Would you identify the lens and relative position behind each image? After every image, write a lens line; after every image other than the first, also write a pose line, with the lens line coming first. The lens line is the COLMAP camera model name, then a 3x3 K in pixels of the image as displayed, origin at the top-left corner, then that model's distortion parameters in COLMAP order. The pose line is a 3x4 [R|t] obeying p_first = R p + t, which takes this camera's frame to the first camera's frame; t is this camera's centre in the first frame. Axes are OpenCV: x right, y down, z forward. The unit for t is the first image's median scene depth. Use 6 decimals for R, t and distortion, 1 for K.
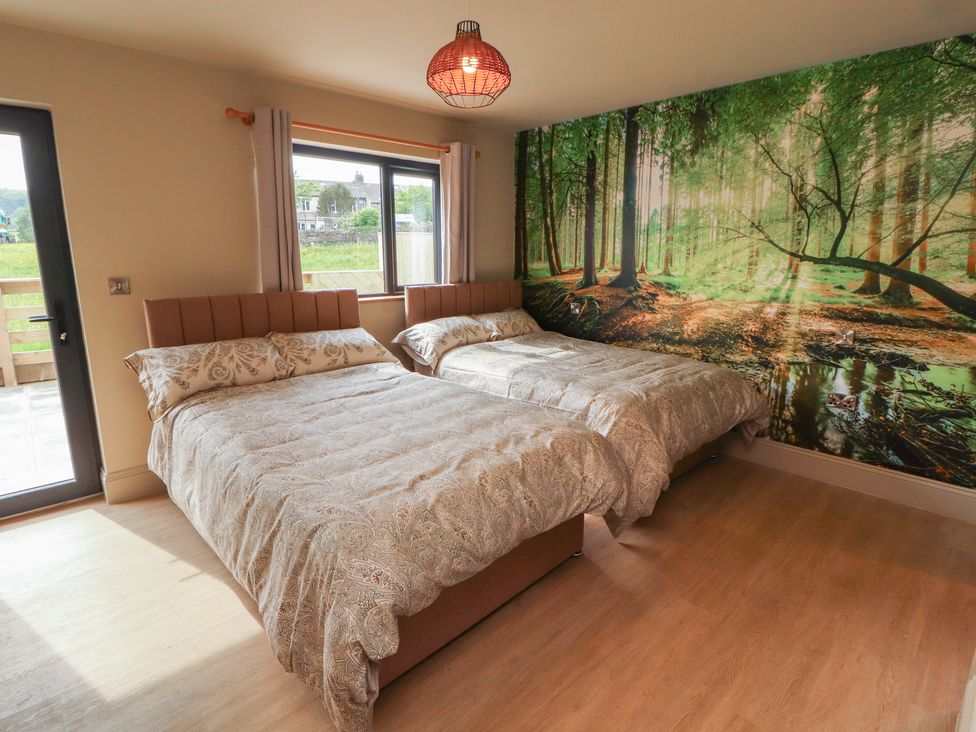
lens RADIAL K [[548.0, 0, 485.5], [0, 548.0, 360.1], [0, 0, 1]] dist [0.005094, -0.022087]
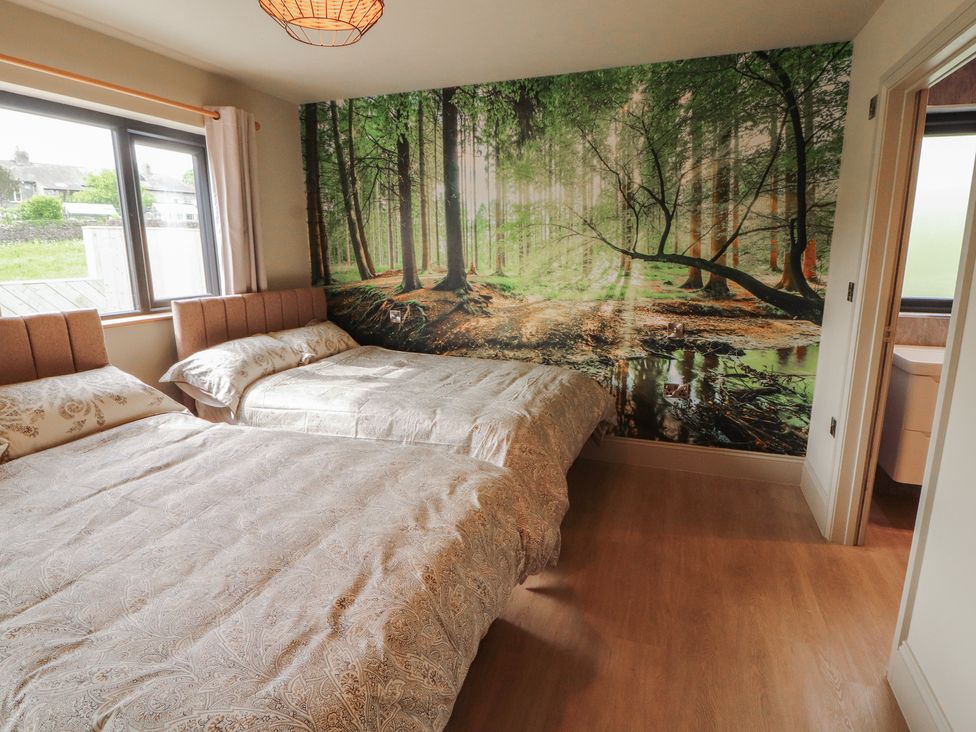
lens RADIAL K [[548.0, 0, 485.5], [0, 548.0, 360.1], [0, 0, 1]] dist [0.005094, -0.022087]
pose [[0.882485, -0.097988, 0.460020, -0.145757], [0.096984, 0.994949, 0.025882, -0.043934], [-0.460233, 0.021774, 0.887531, 0.214968]]
